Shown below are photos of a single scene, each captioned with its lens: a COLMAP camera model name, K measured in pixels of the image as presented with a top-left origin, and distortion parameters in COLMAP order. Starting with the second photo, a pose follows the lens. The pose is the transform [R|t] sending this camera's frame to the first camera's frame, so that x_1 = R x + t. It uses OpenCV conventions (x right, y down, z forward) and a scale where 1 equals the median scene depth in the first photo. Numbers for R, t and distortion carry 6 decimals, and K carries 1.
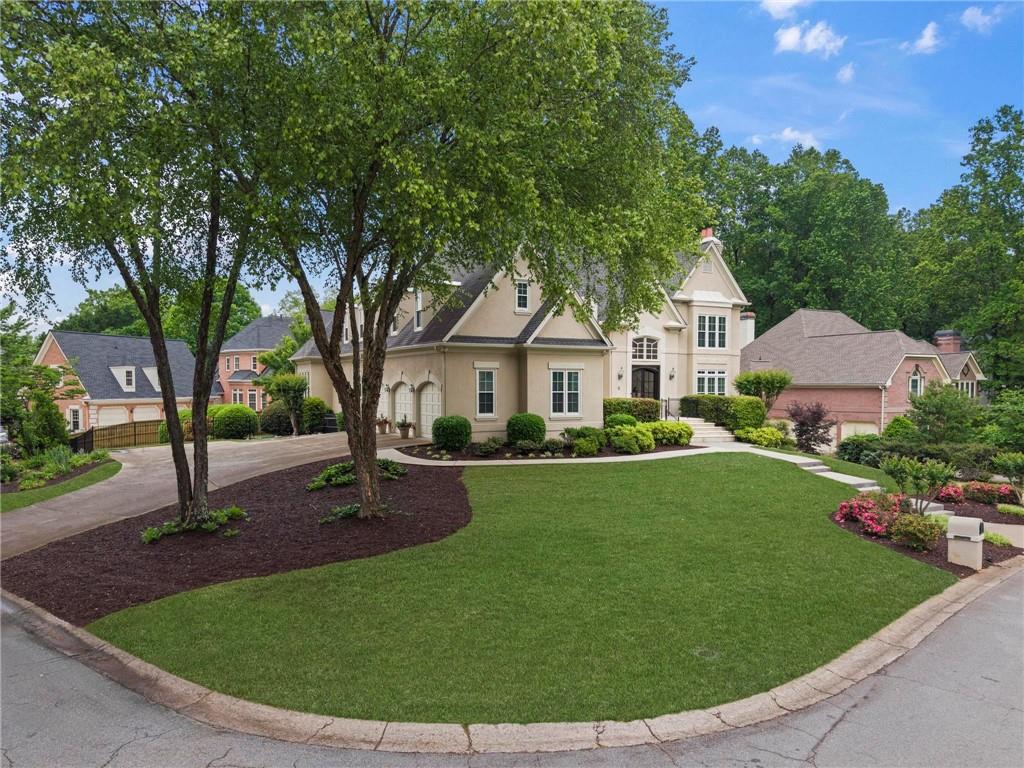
lens RADIAL K [[696.4, 0, 511.9], [0, 696.4, 387.8], [0, 0, 1]] dist [0.008389, -0.010940]
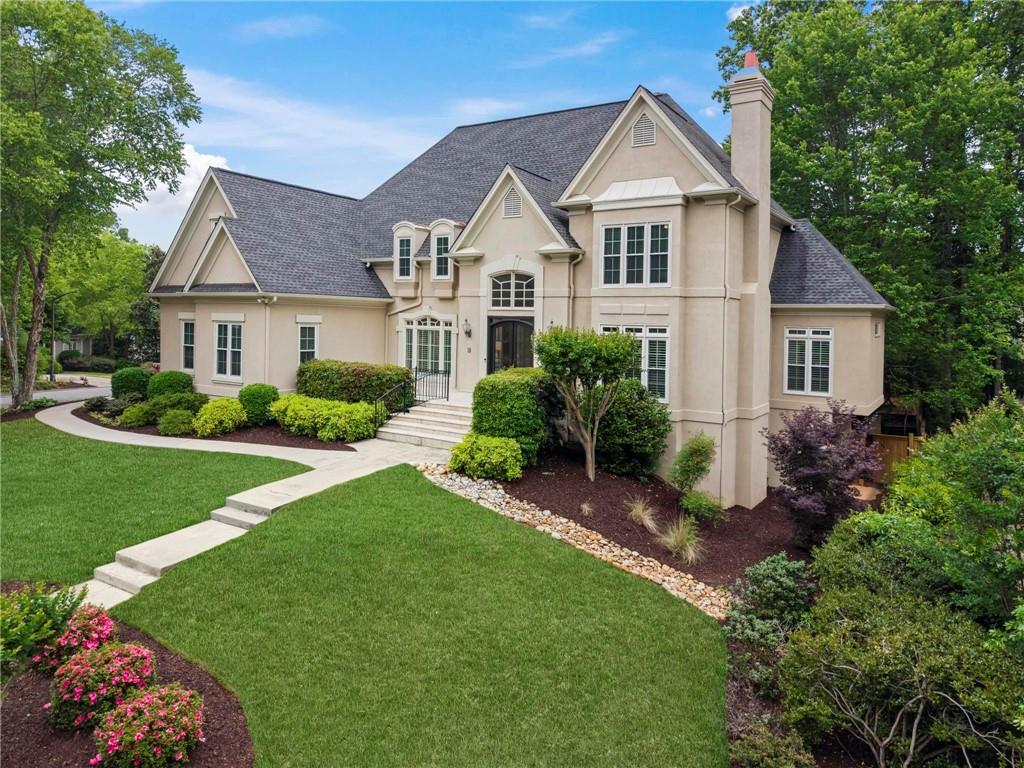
lens RADIAL K [[696.4, 0, 517.6], [0, 696.4, 374.8], [0, 0, 1]] dist [0.008389, -0.010940]
pose [[0.499948, 0.073942, -0.862893, 0.727917], [-0.026890, 0.997194, 0.069871, -0.022906], [0.865638, -0.011729, 0.500533, 0.657676]]
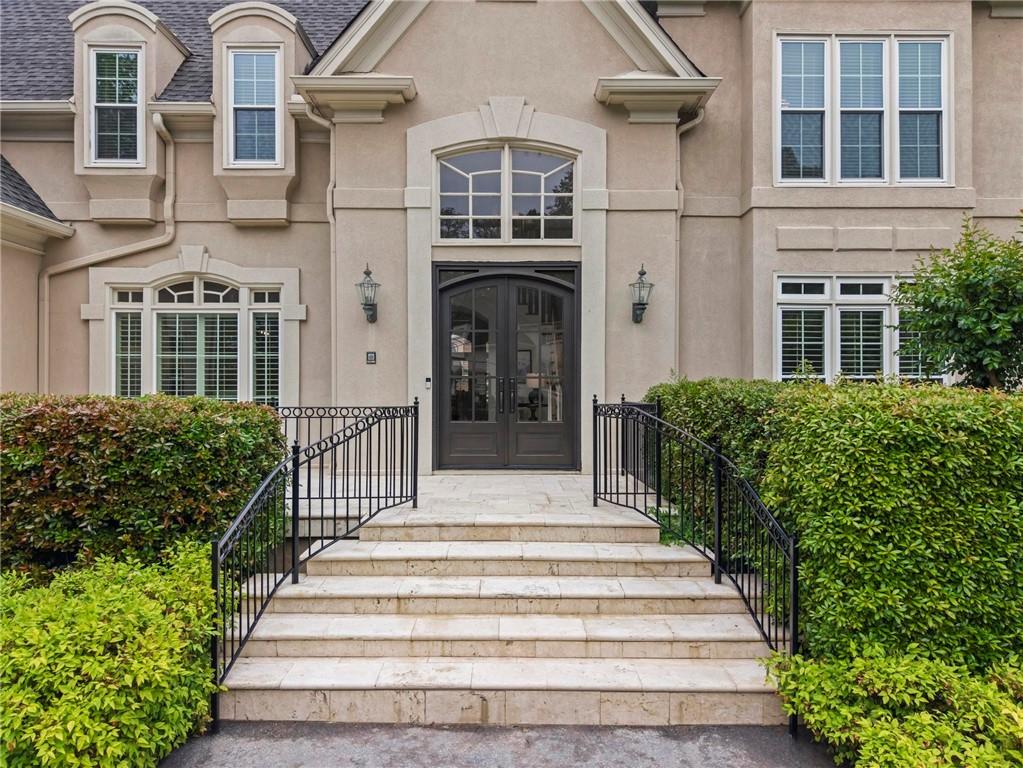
lens RADIAL K [[695.7, 0, 509.6], [0, 695.7, 392.3], [0, 0, 1]] dist [0.008389, -0.010940]
pose [[0.892553, -0.005228, -0.450913, 0.291057], [0.000924, 0.999952, -0.009764, 0.014526], [0.450942, 0.008298, 0.892515, 0.756314]]
